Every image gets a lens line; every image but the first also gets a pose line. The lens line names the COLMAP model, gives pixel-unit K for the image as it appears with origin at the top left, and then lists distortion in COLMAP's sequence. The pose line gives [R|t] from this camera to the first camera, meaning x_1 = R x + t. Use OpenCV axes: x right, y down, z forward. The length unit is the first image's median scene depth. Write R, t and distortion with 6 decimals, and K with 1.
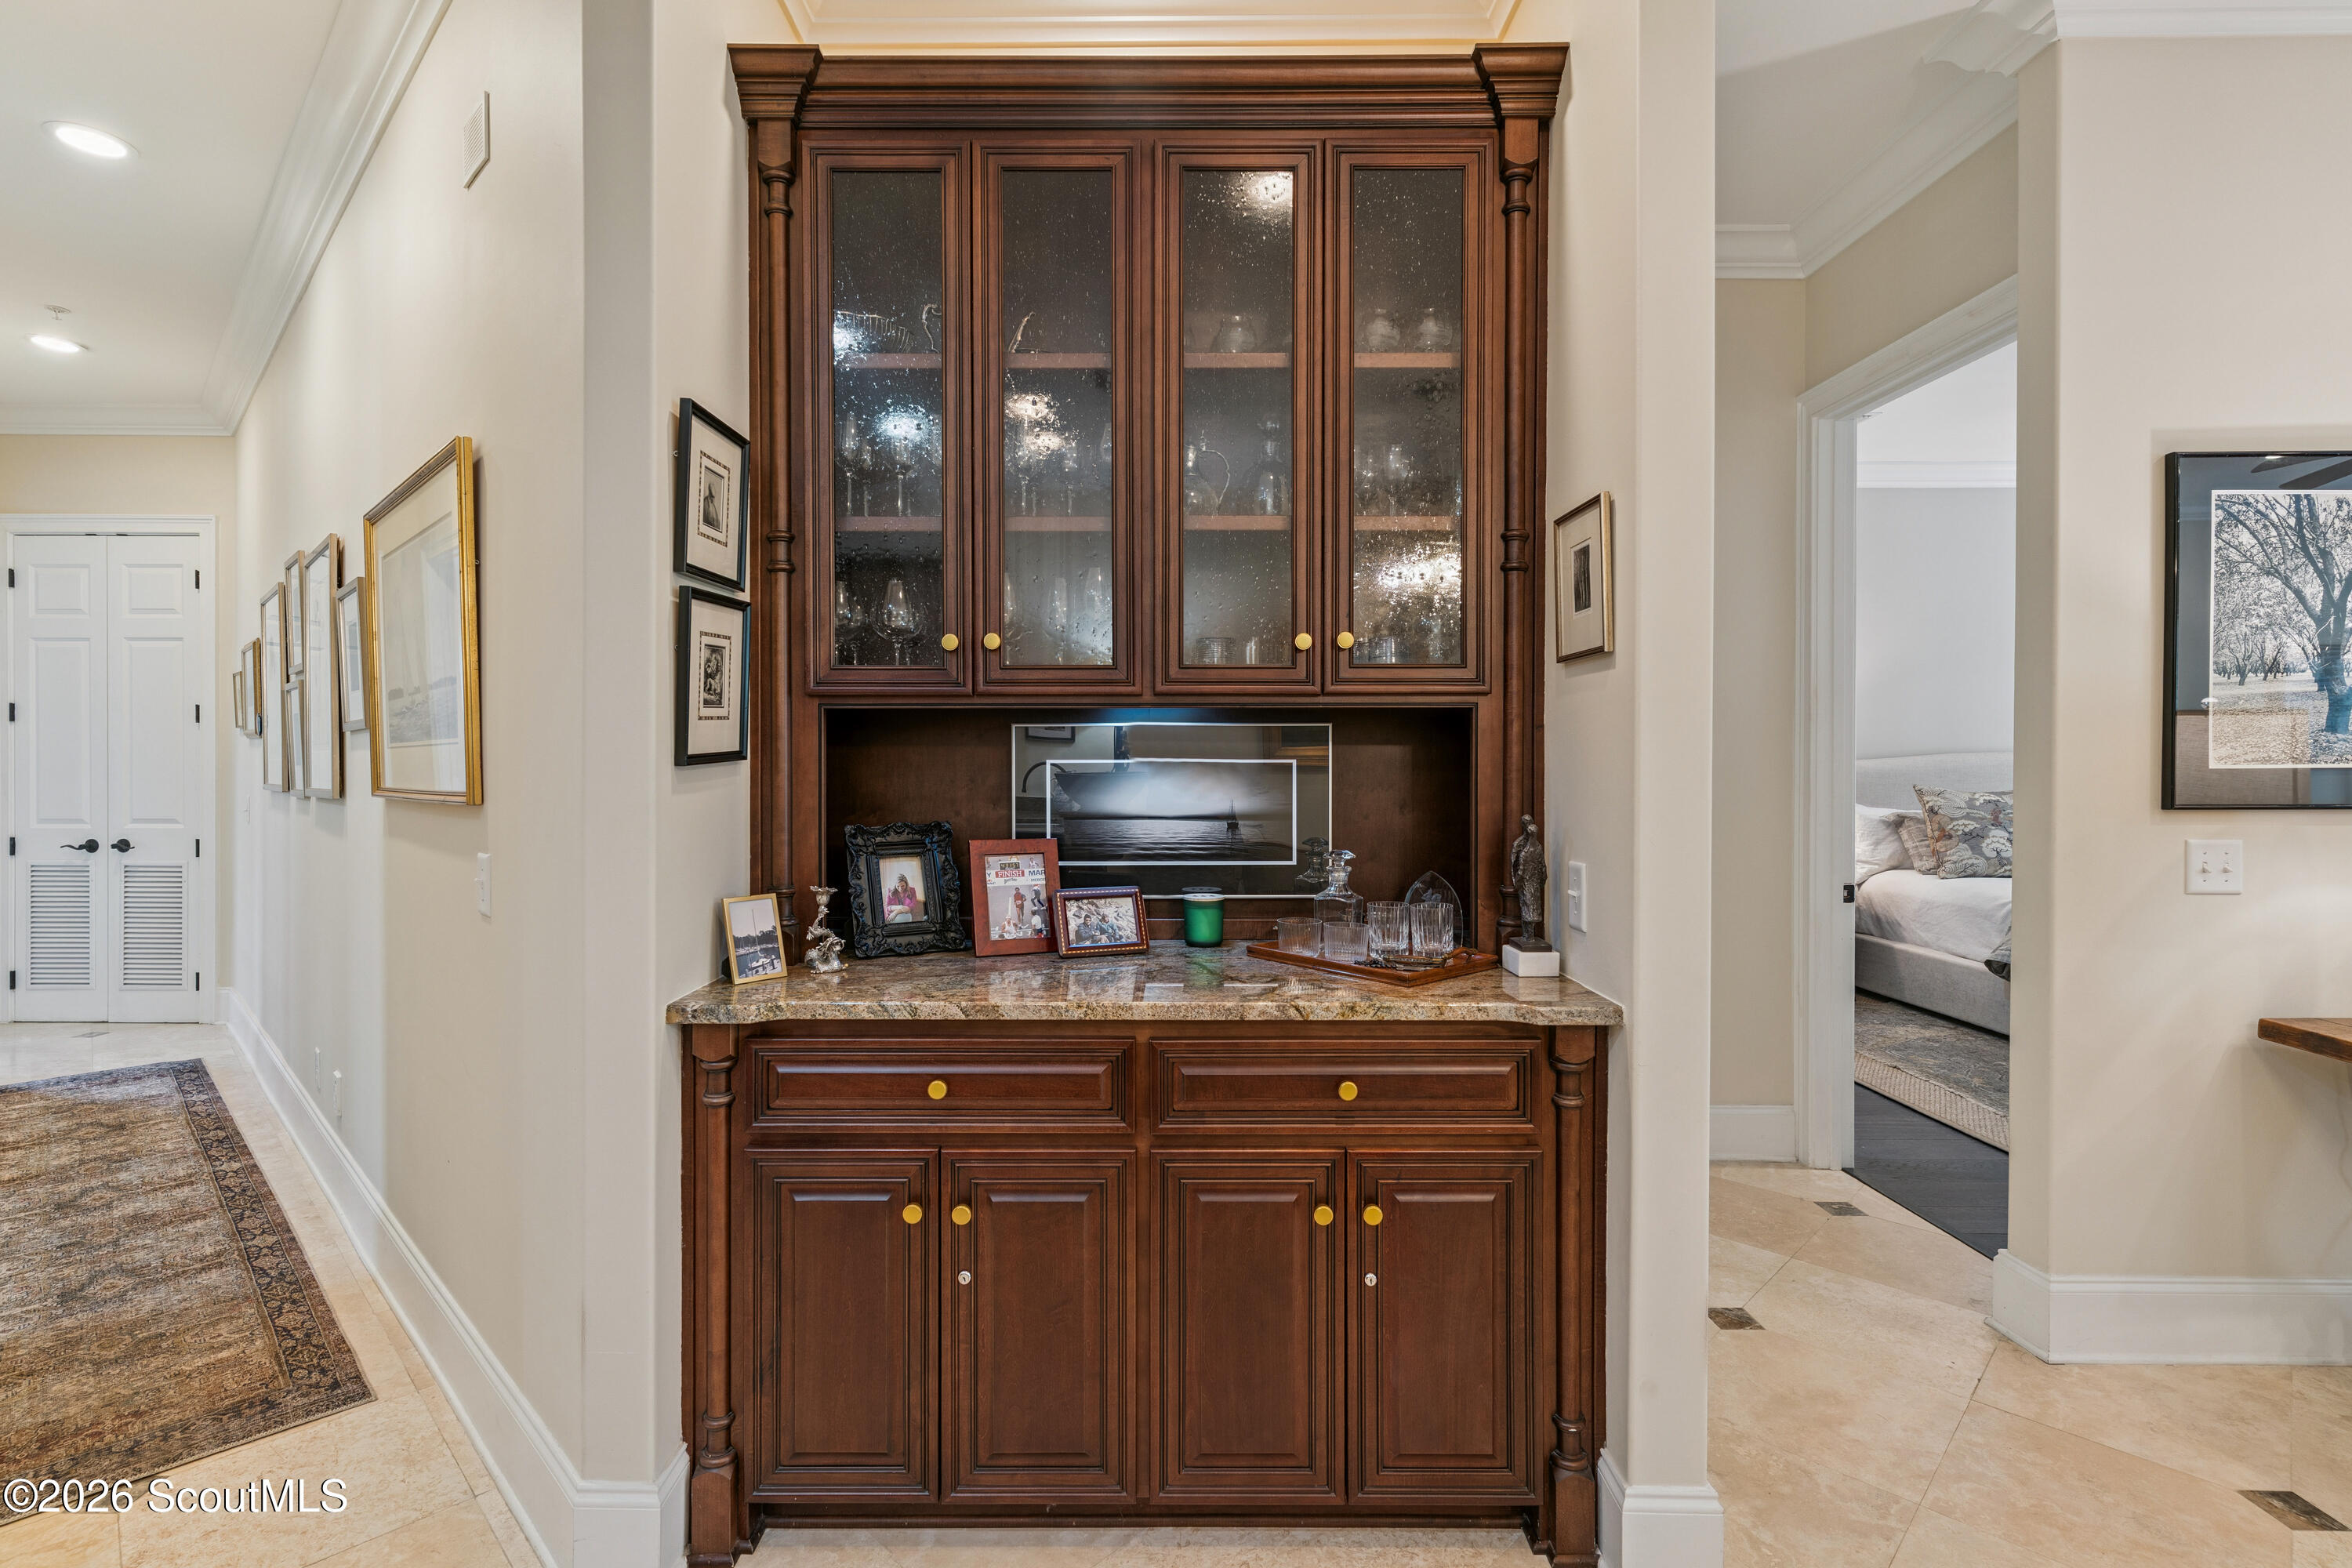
lens RADIAL K [[1113.2, 0, 1157.7], [0, 1113.2, 765.6], [0, 0, 1]] dist [-0.001311, 0.000581]
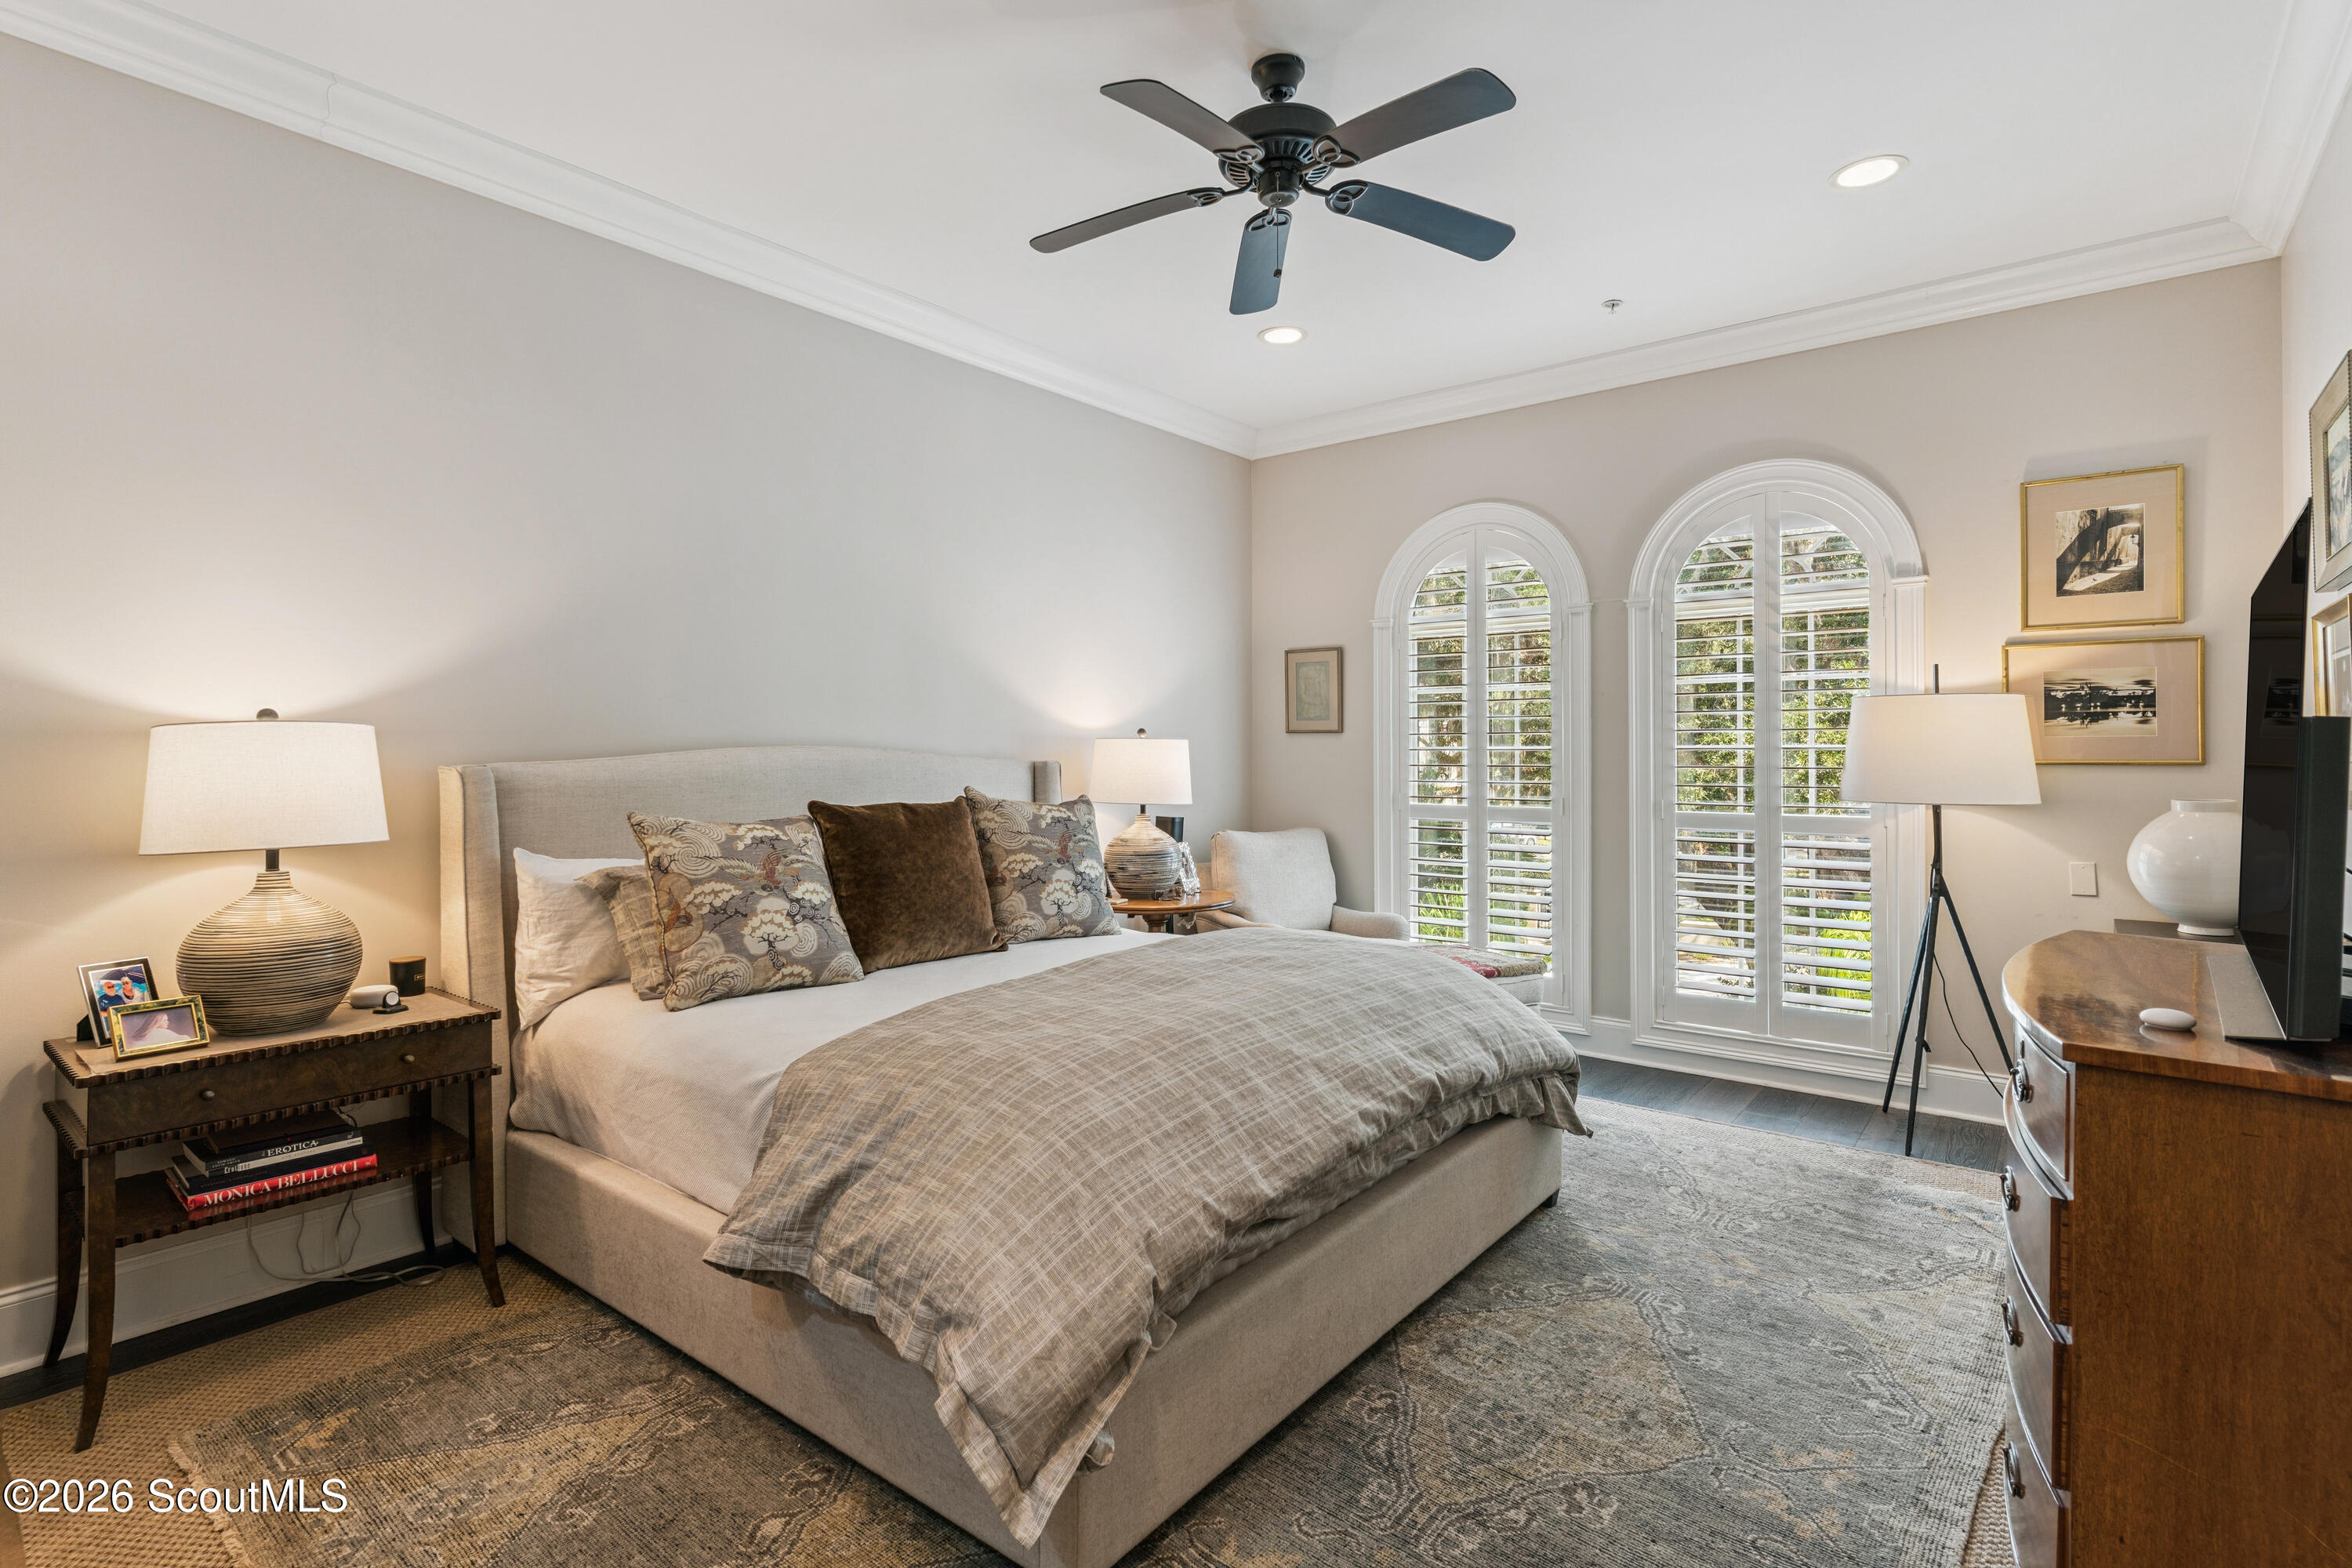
lens RADIAL K [[1113.2, 0, 1172.8], [0, 1113.2, 764.3], [0, 0, 1]] dist [-0.001311, 0.000581]
pose [[0.618854, -0.016985, 0.785322, 0.455519], [0.010622, 0.999856, 0.013254, -0.008505], [-0.785434, 0.000139, 0.618945, 0.522883]]
